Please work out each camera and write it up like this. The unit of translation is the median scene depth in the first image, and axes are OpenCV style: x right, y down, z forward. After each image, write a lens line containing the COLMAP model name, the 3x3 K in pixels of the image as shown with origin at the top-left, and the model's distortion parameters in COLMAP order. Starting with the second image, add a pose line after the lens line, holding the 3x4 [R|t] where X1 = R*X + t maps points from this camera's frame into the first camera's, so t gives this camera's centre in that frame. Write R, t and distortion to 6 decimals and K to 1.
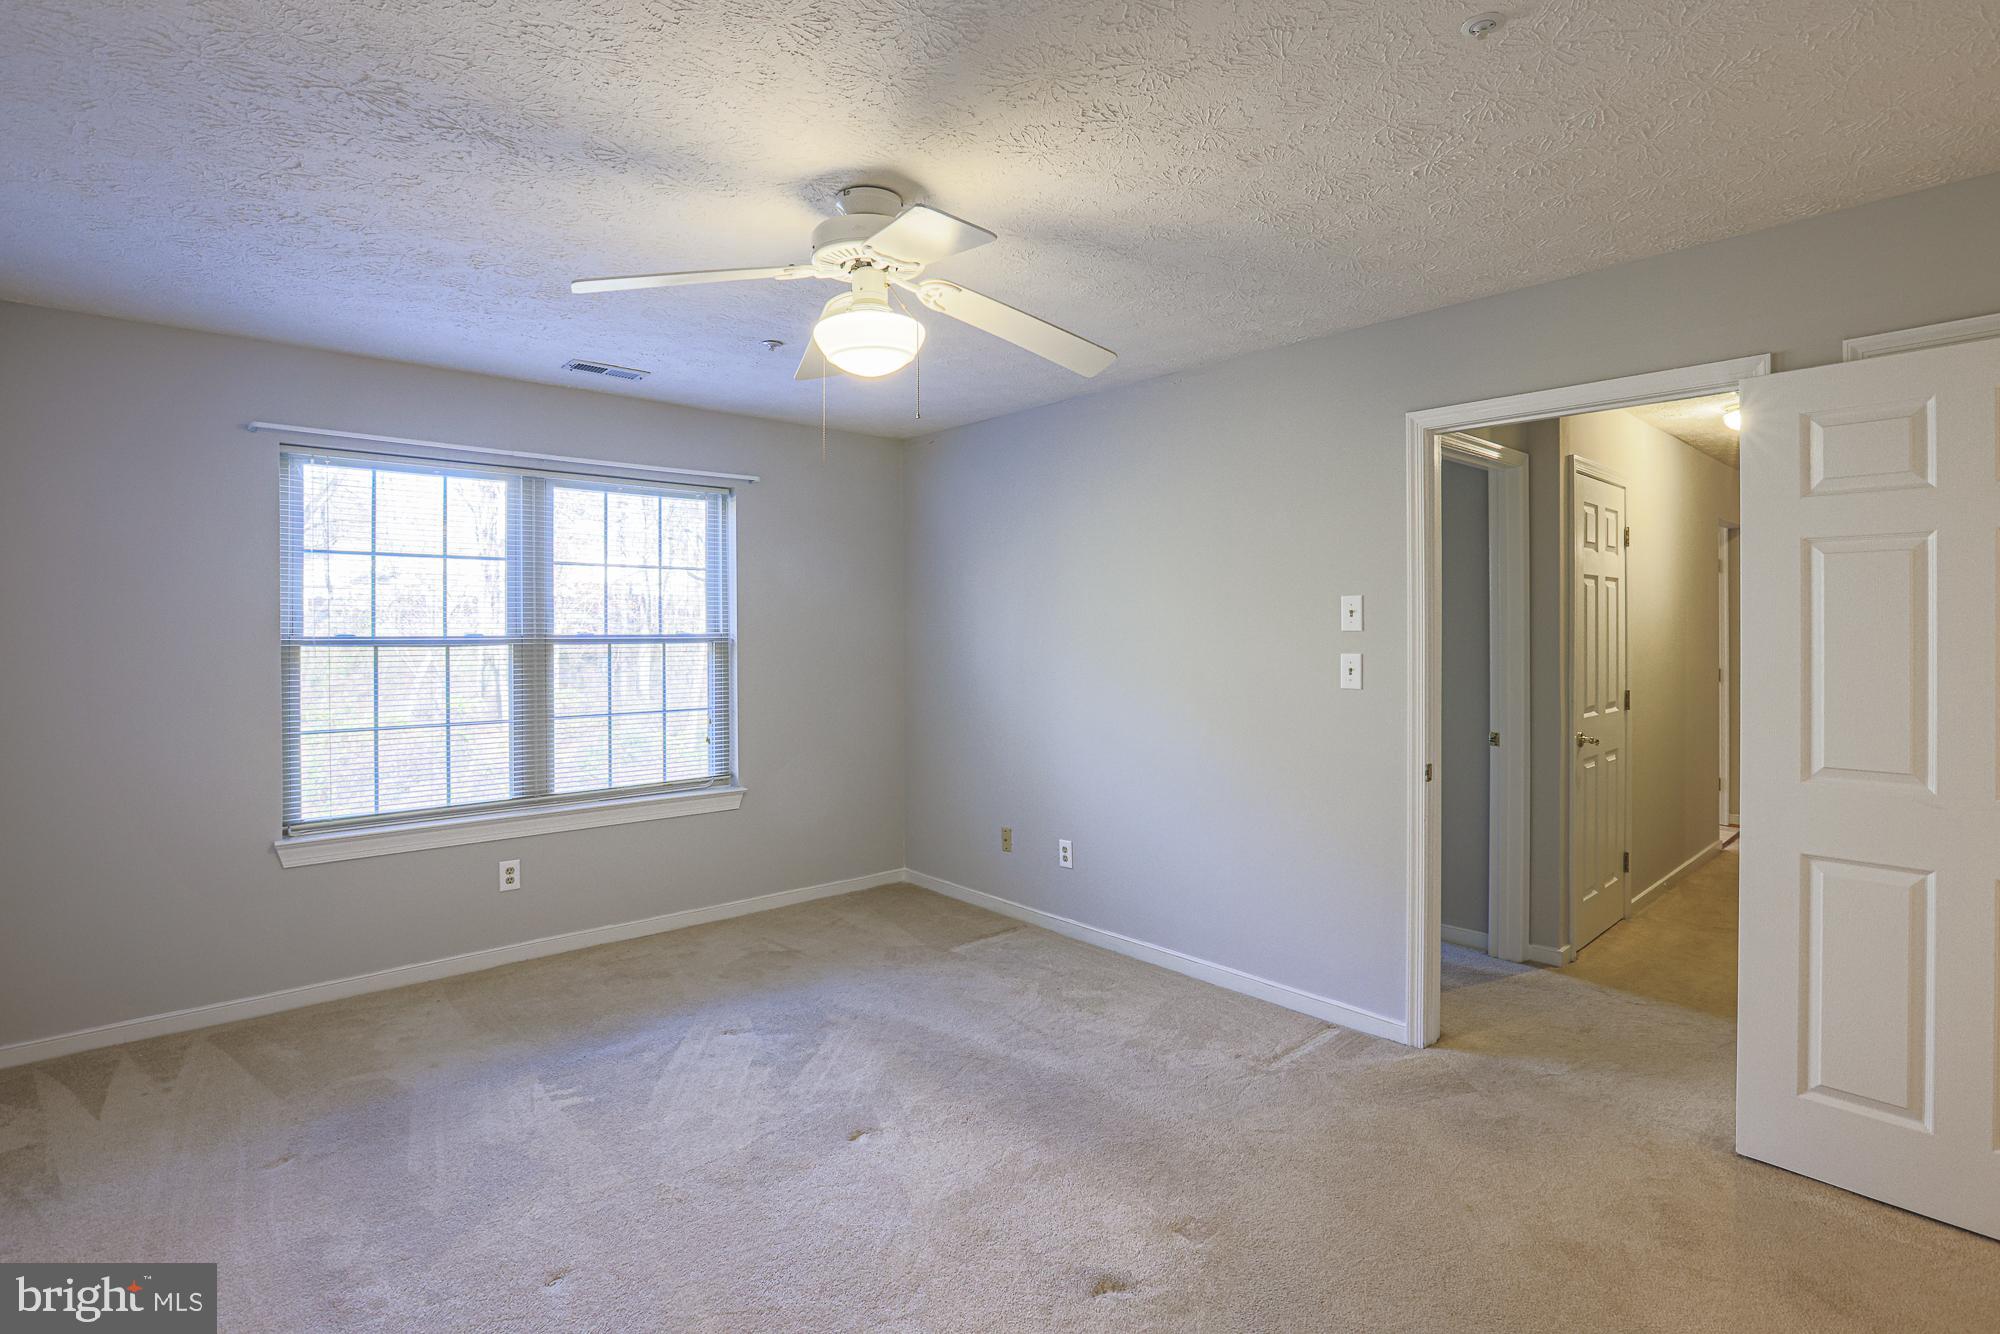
lens RADIAL K [[924.4, 0, 1014.6], [0, 924.4, 636.8], [0, 0, 1]] dist [-0.028488, 0.007680]
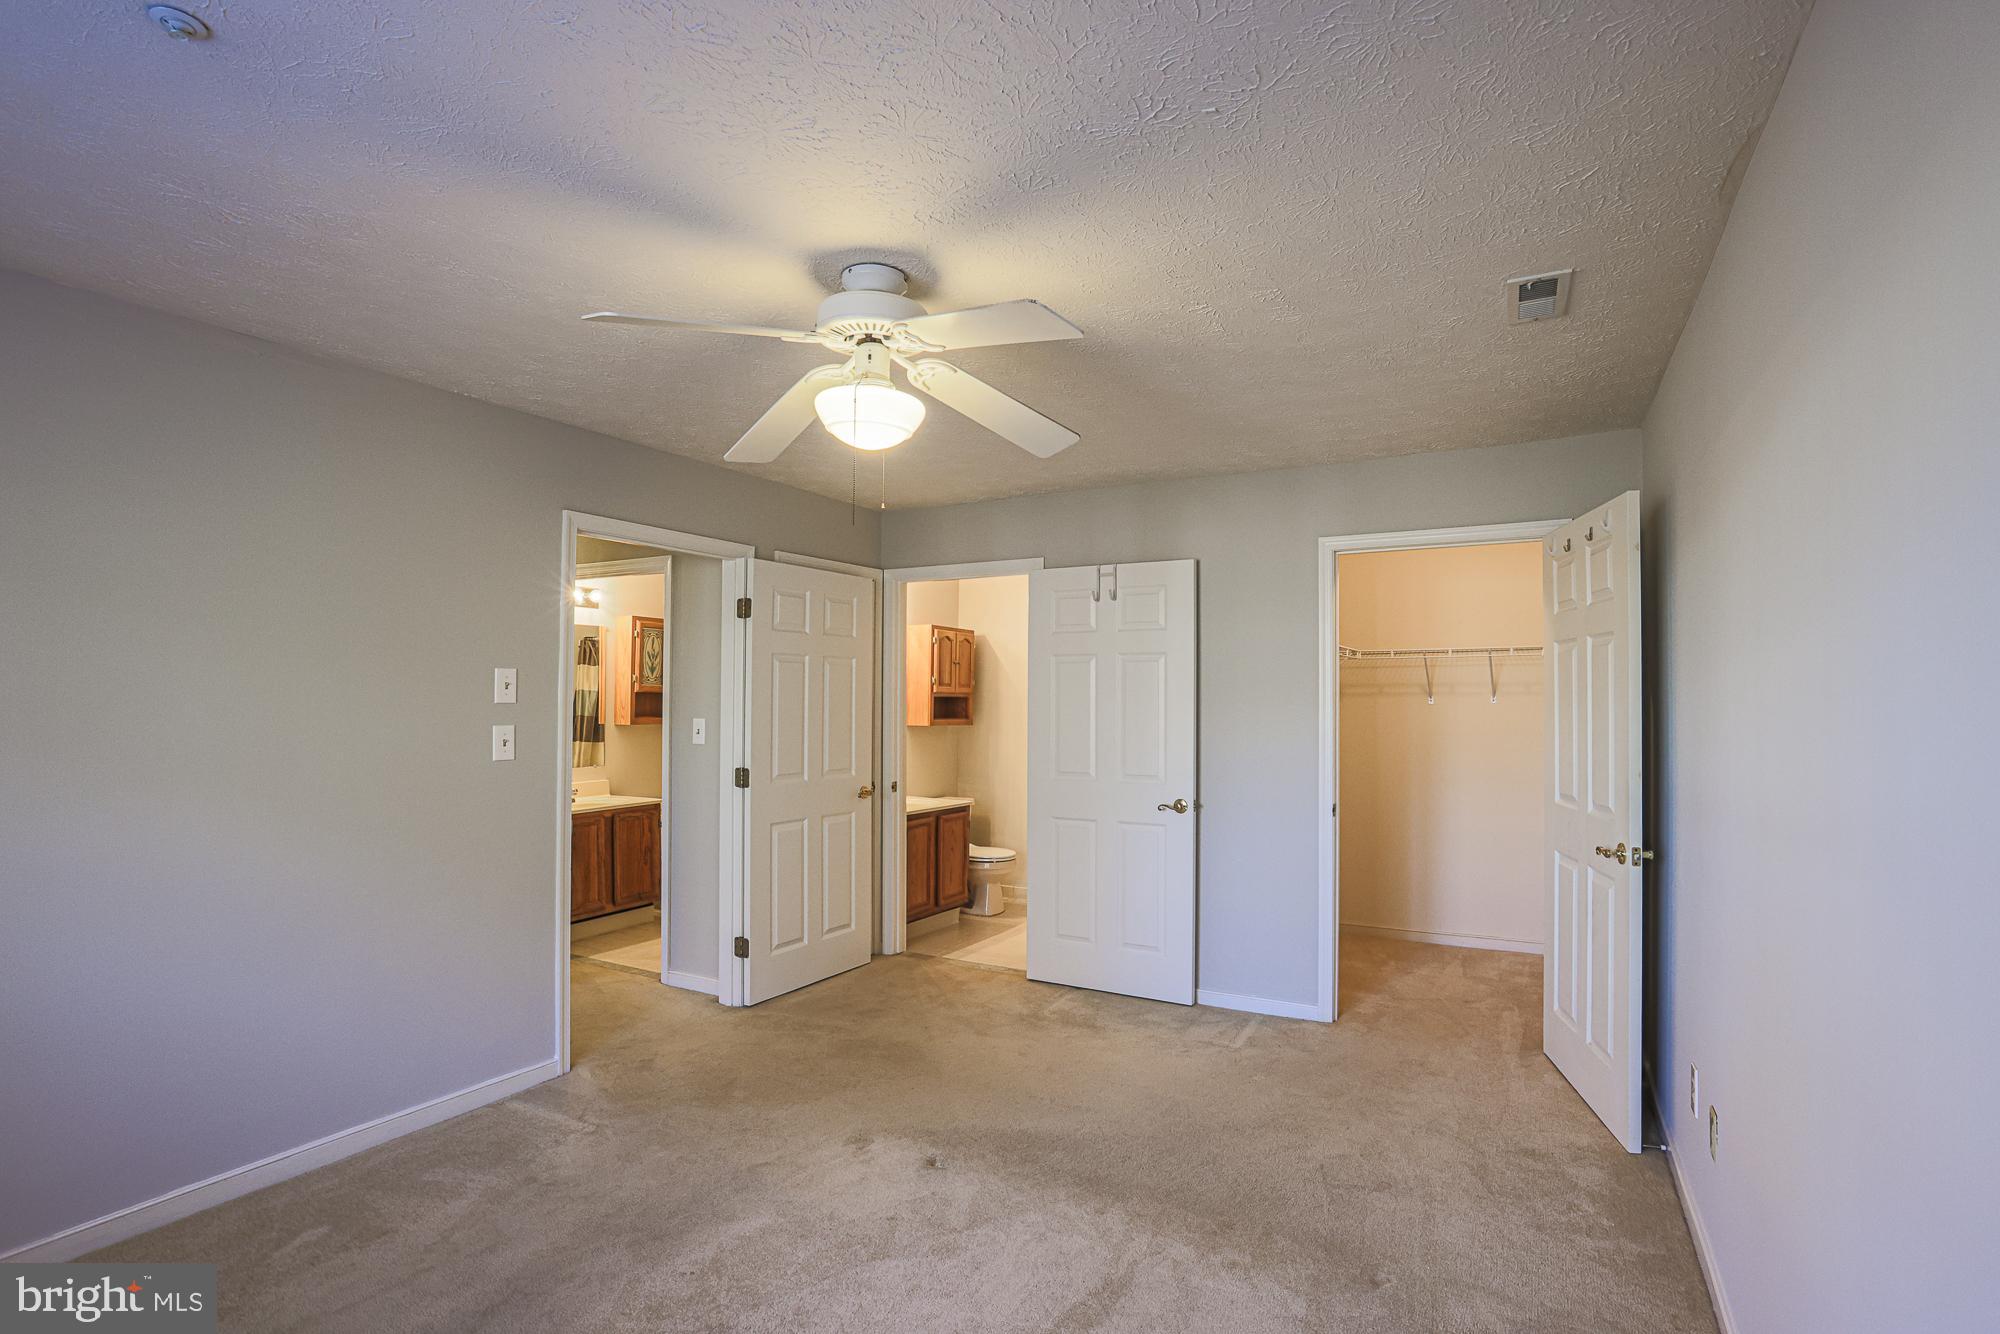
lens RADIAL K [[924.4, 0, 1025.5], [0, 924.4, 695.5], [0, 0, 1]] dist [-0.028488, 0.007680]
pose [[-0.292904, 0.007811, 0.956110, -1.090562], [0.009037, 0.999945, -0.005401, -0.006235], [-0.956099, 0.007059, -0.292959, 1.065403]]
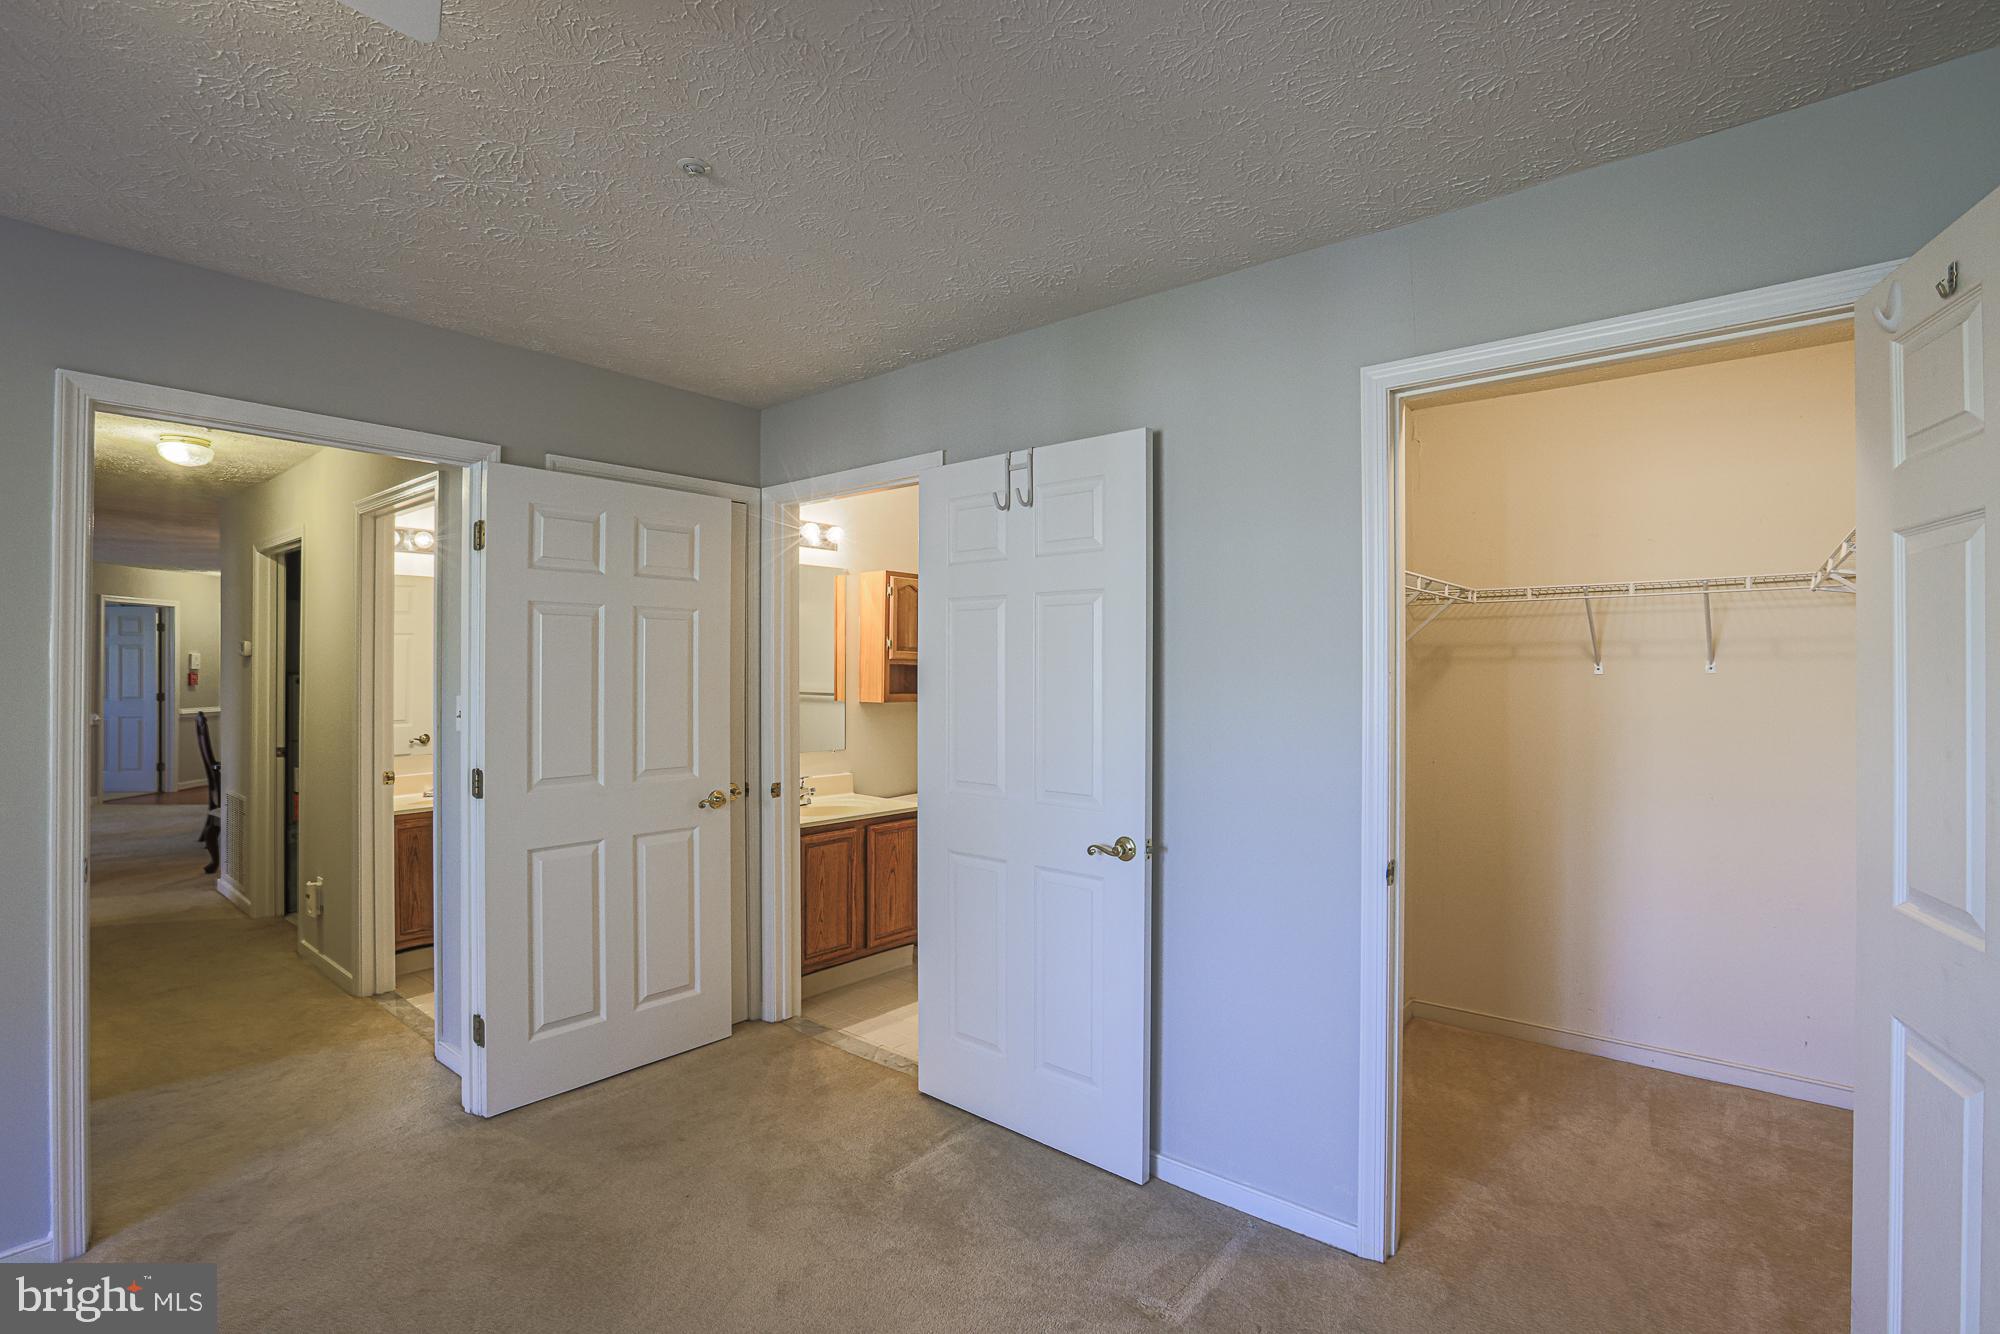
lens RADIAL K [[924.4, 0, 992.0], [0, 924.4, 676.2], [0, 0, 1]] dist [-0.028488, 0.007680]
pose [[-0.113569, -0.004535, 0.993520, -0.482288], [0.010801, 0.999925, 0.005799, -0.003439], [-0.993471, 0.011390, -0.113512, 0.510045]]
